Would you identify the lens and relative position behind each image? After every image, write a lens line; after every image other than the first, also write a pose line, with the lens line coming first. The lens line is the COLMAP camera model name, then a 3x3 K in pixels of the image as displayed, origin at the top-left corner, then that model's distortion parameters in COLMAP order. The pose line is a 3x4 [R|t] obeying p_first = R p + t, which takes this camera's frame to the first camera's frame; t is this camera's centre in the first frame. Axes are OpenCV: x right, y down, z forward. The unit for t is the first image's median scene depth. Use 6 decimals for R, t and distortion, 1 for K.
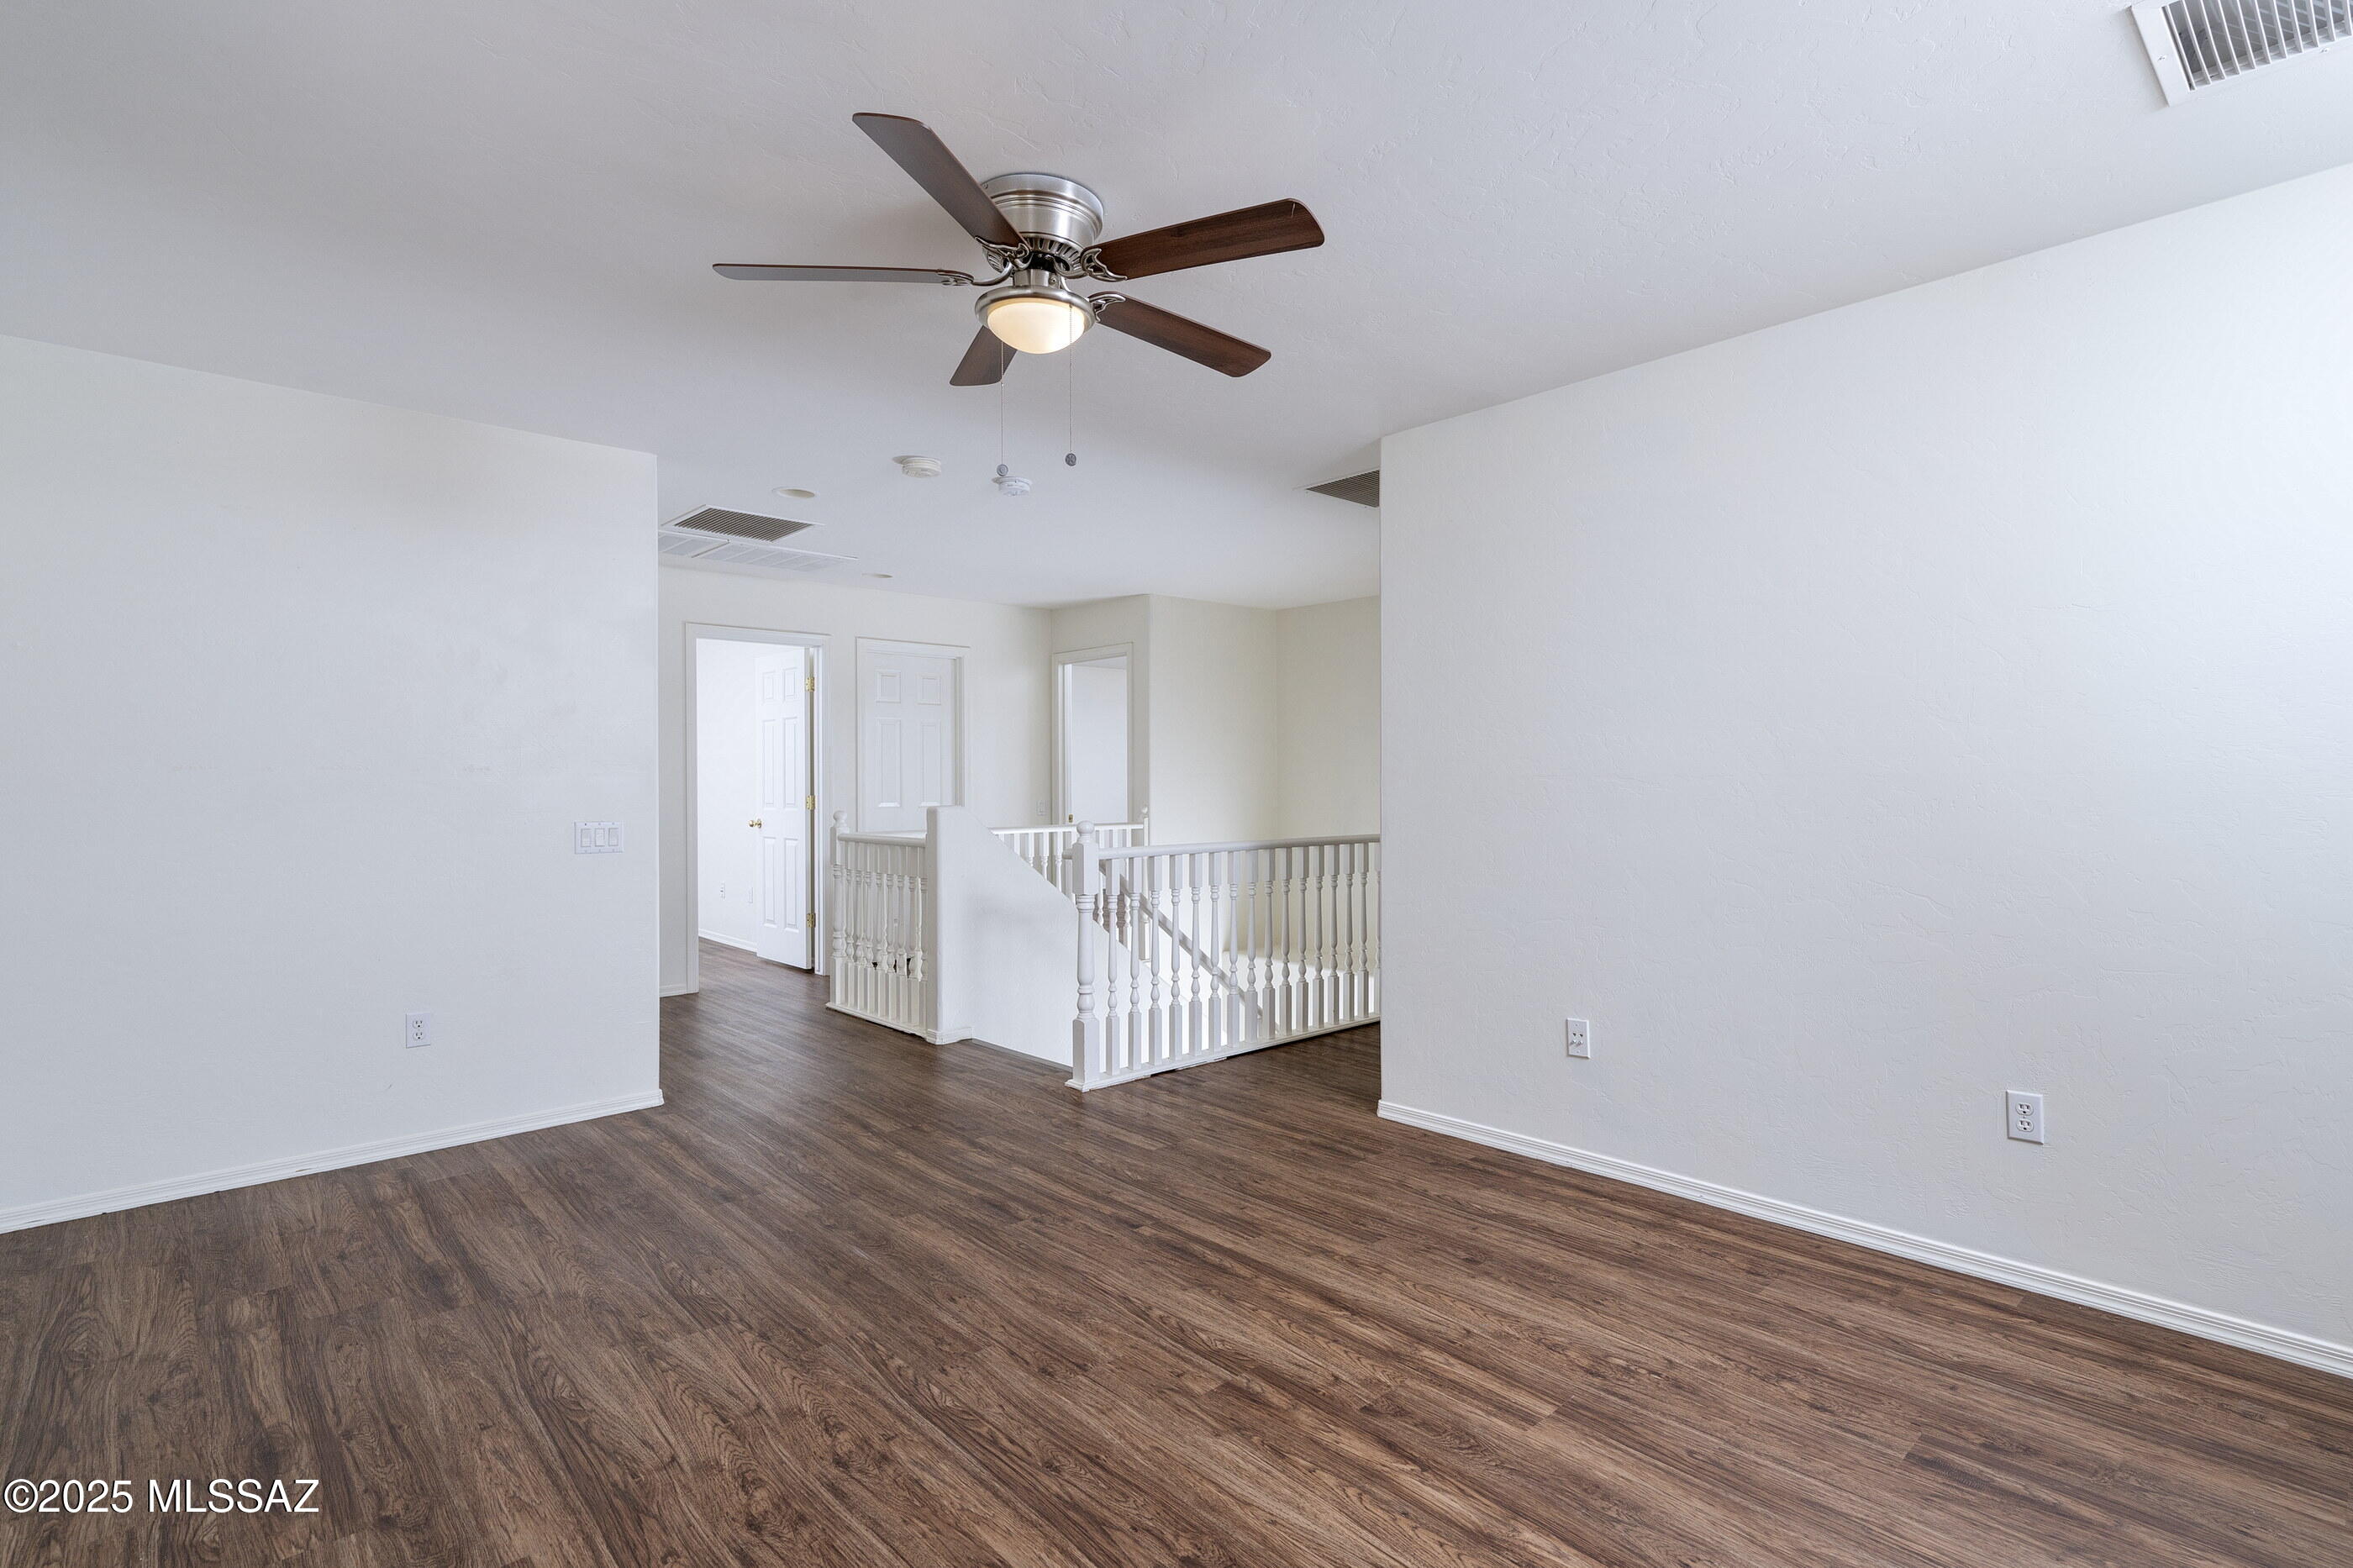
lens RADIAL K [[1158.5, 0, 1171.8], [0, 1158.5, 784.2], [0, 0, 1]] dist [-0.006923, -0.000885]
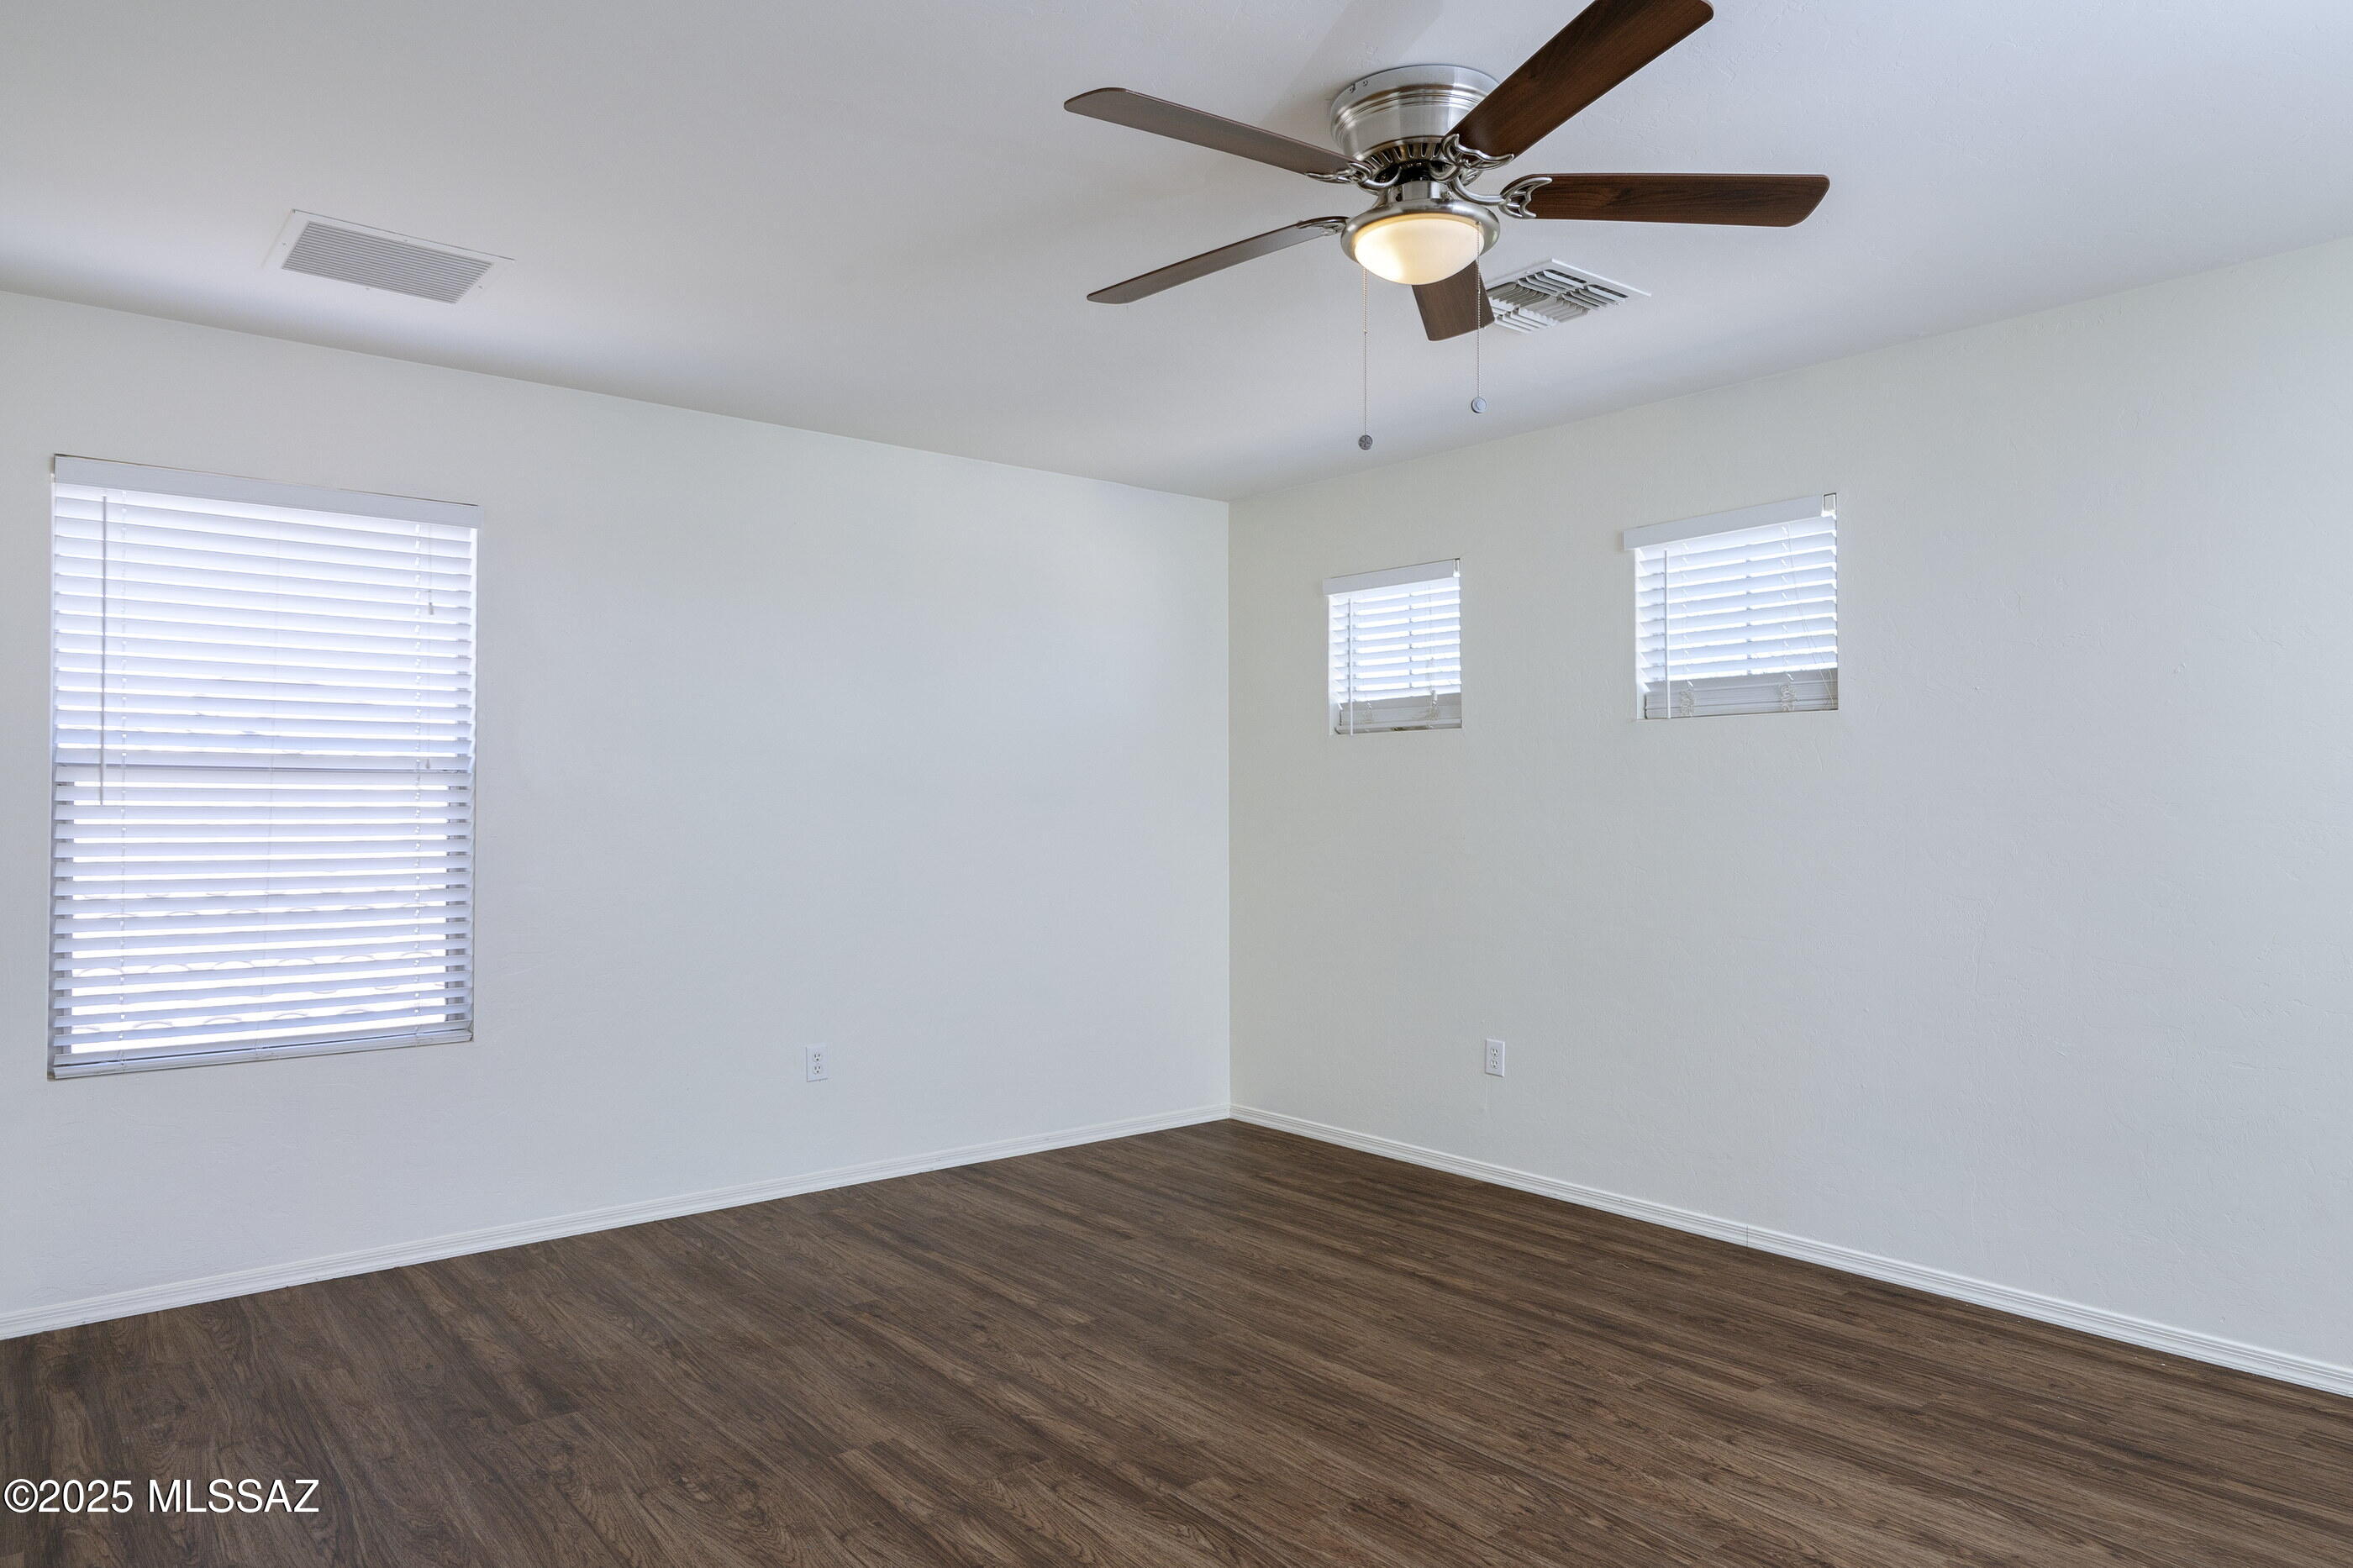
lens RADIAL K [[1474.8, 0, 1167.5], [0, 1474.8, 804.2], [0, 0, 1]] dist [0.021334, -0.000646]
pose [[-0.998509, 0.003610, 0.054467, -0.002800], [0.003733, 0.999991, 0.002159, 0.007194], [-0.054459, 0.002359, -0.998513, 2.144866]]
